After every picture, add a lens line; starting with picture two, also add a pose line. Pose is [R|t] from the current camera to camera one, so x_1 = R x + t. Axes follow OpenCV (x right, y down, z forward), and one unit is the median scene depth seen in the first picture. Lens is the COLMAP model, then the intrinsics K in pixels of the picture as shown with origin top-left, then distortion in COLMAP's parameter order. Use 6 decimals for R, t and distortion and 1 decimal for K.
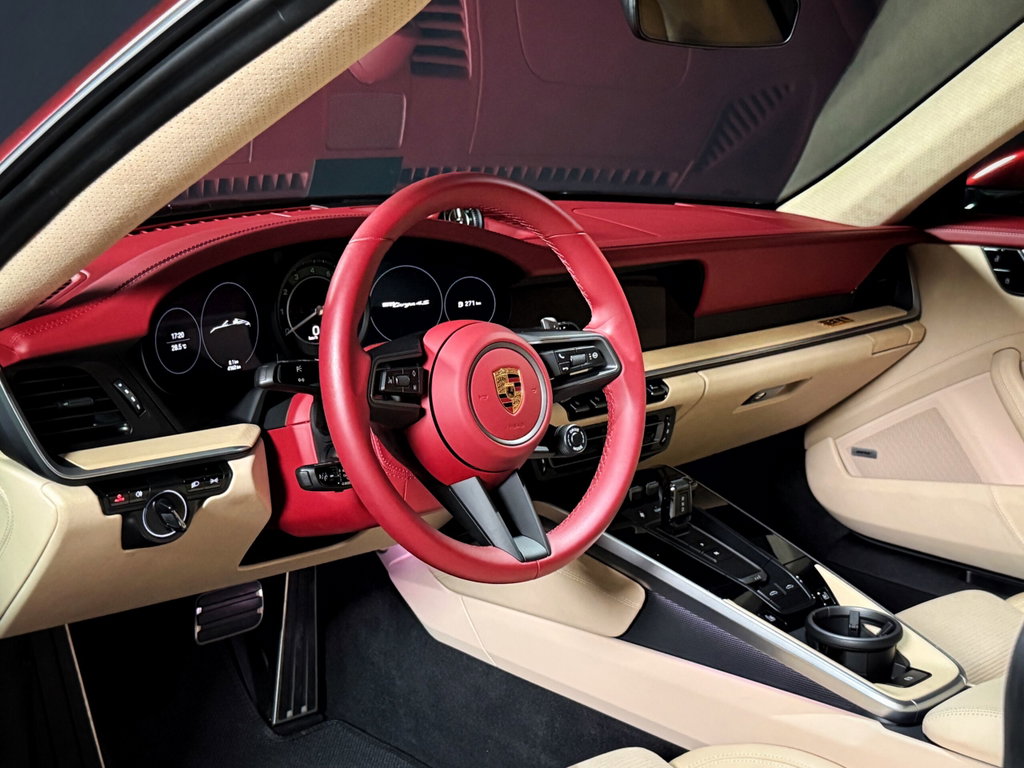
lens RADIAL K [[1402.0, 0, 512.0], [0, 1402.0, 384.0], [0, 0, 1]] dist [0.001693, -0.004494]
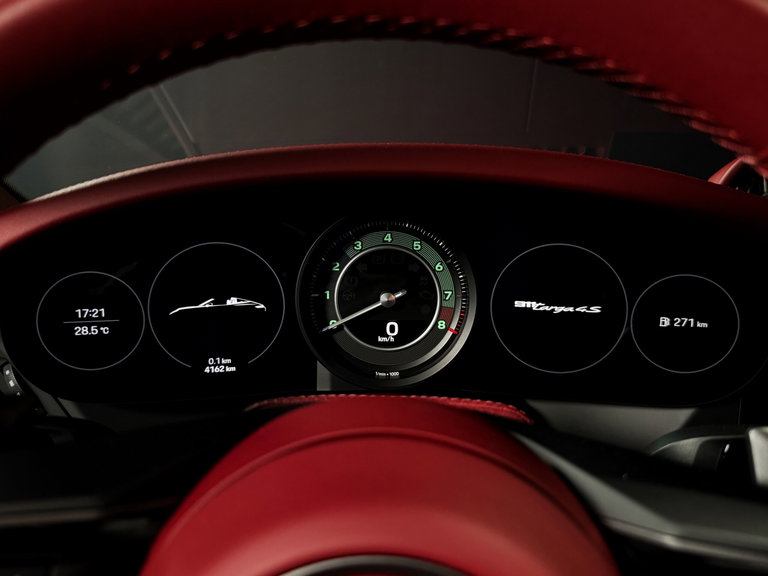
lens RADIAL K [[589.3, 0, 384.0], [0, 589.3, 288.0], [0, 0, 1]] dist [0.004729, -0.002670]
pose [[0.725382, 0.130719, -0.675820, 0.044443], [-0.136687, 0.989605, 0.044702, -0.073188], [0.674639, 0.059950, 0.735710, 0.840396]]
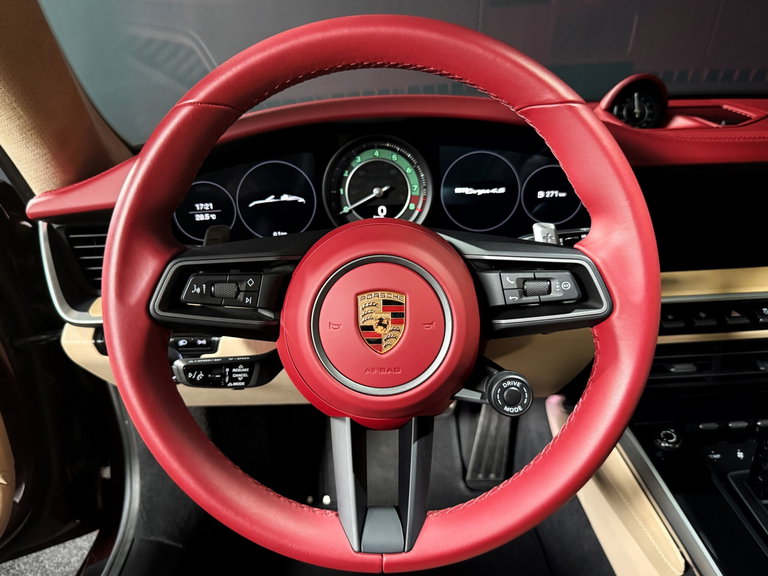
lens RADIAL K [[593.7, 0, 384.0], [0, 593.7, 288.0], [0, 0, 1]] dist [0.057065, -0.119179]
pose [[0.740043, 0.173418, -0.649817, 0.178861], [-0.086983, 0.982750, 0.163208, -0.057594], [0.666911, -0.064258, 0.742361, 0.697483]]
